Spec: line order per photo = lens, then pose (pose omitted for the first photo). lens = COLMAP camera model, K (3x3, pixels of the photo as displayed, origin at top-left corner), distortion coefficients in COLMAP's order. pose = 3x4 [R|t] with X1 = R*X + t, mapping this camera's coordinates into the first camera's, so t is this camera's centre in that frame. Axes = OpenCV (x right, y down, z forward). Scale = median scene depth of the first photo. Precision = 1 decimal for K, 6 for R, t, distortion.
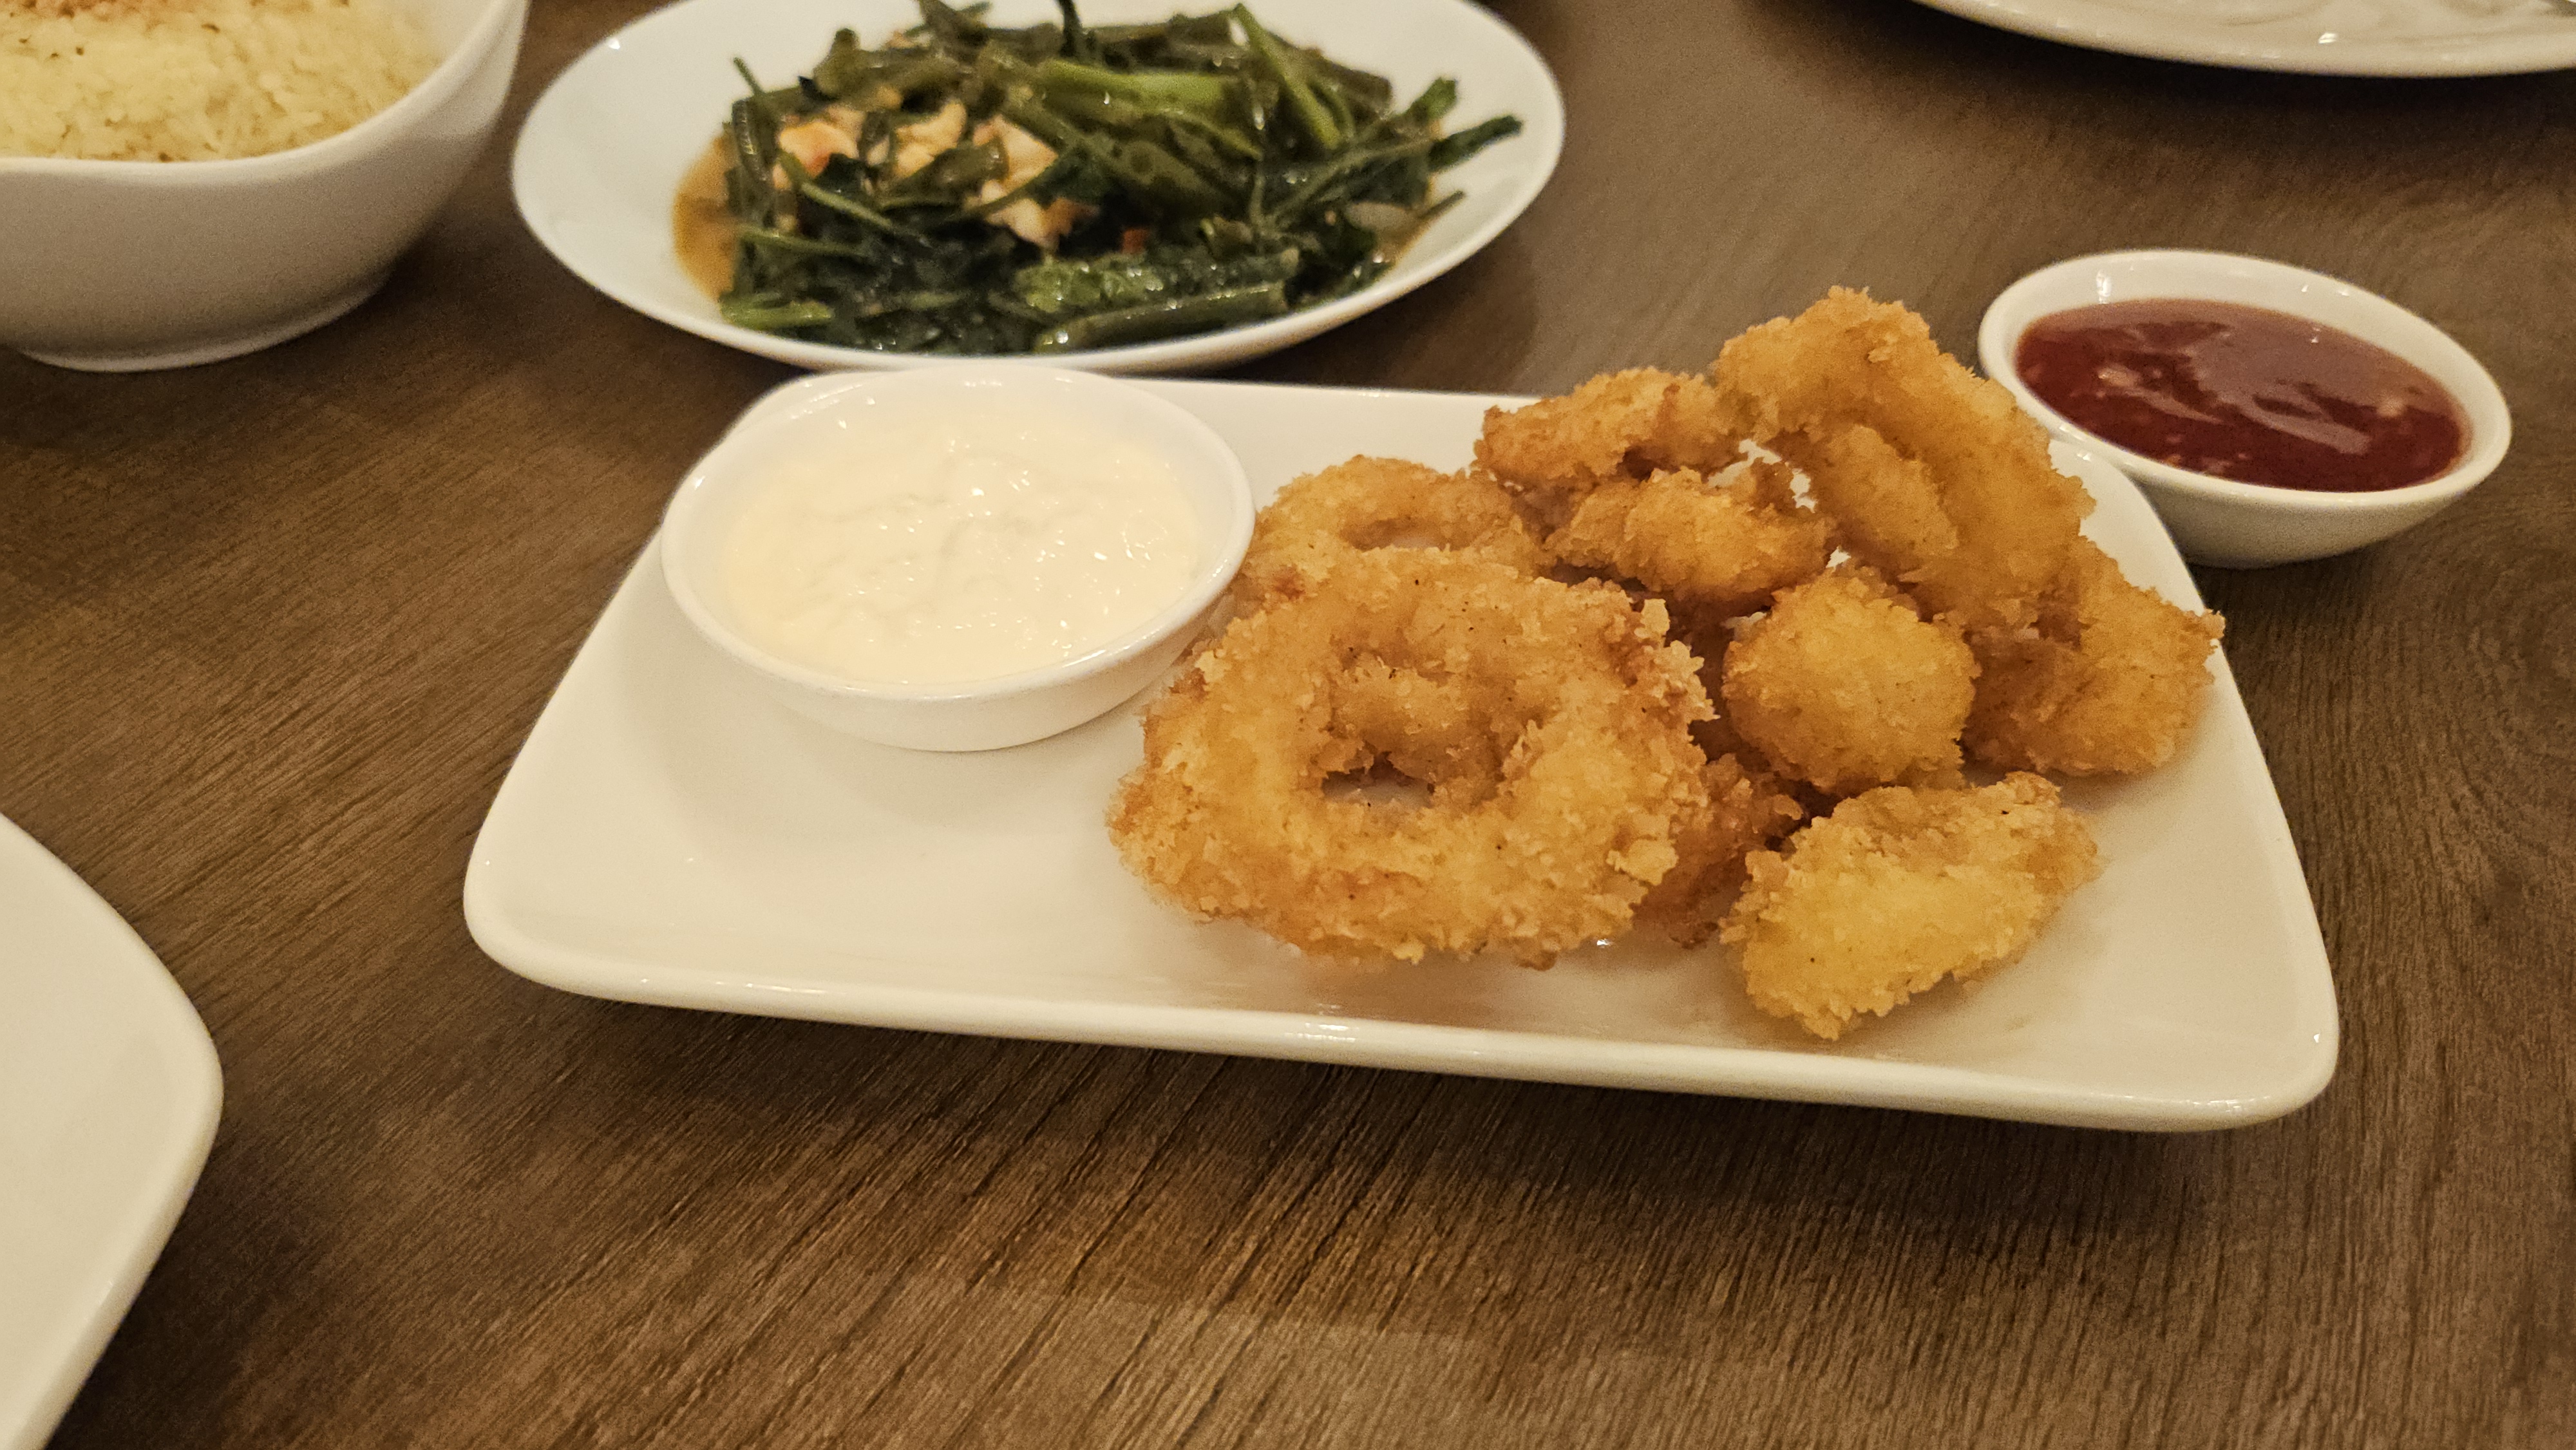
lens RADIAL K [[1931.7, 0, 1275.4], [0, 1931.7, 726.2], [0, 0, 1]] dist [0.002801, -0.046751]
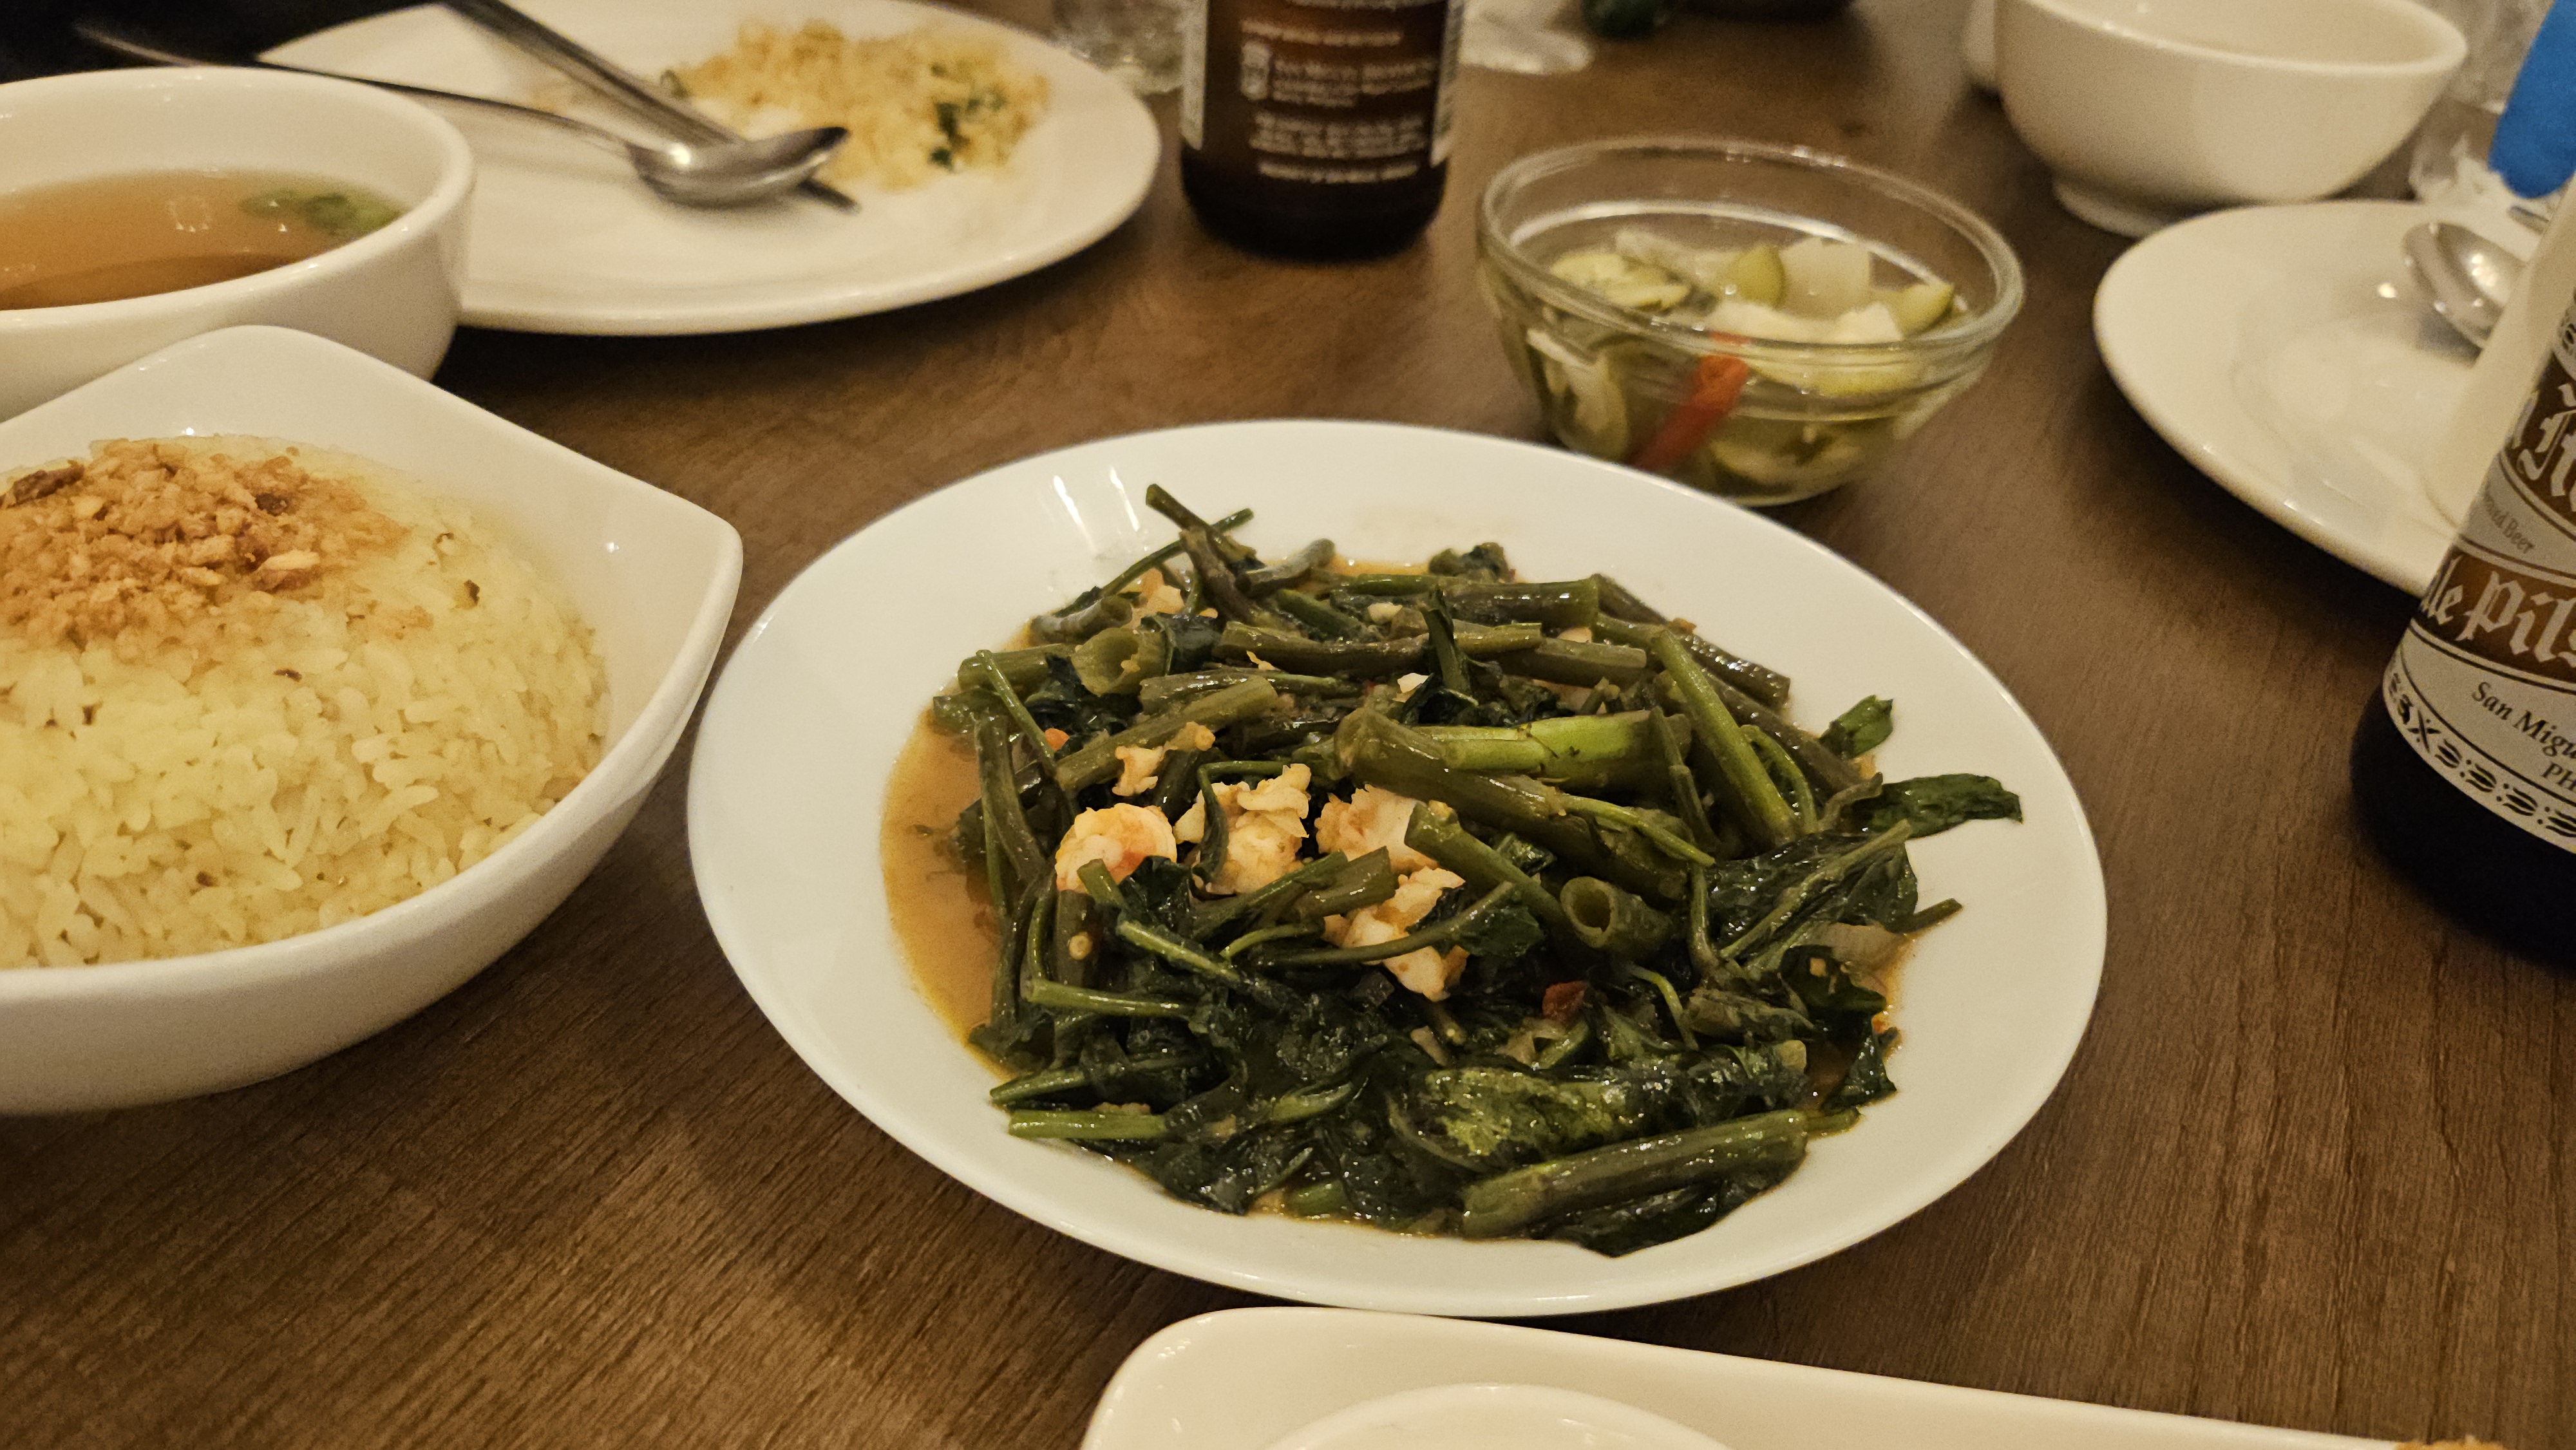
lens RADIAL K [[1931.7, 0, 1275.4], [0, 1931.7, 726.2], [0, 0, 1]] dist [0.002801, -0.046751]
pose [[0.997246, 0.060927, 0.042298, -0.228815], [-0.057031, 0.994497, -0.087883, -0.300672], [-0.047420, 0.085228, 0.995232, 0.296368]]
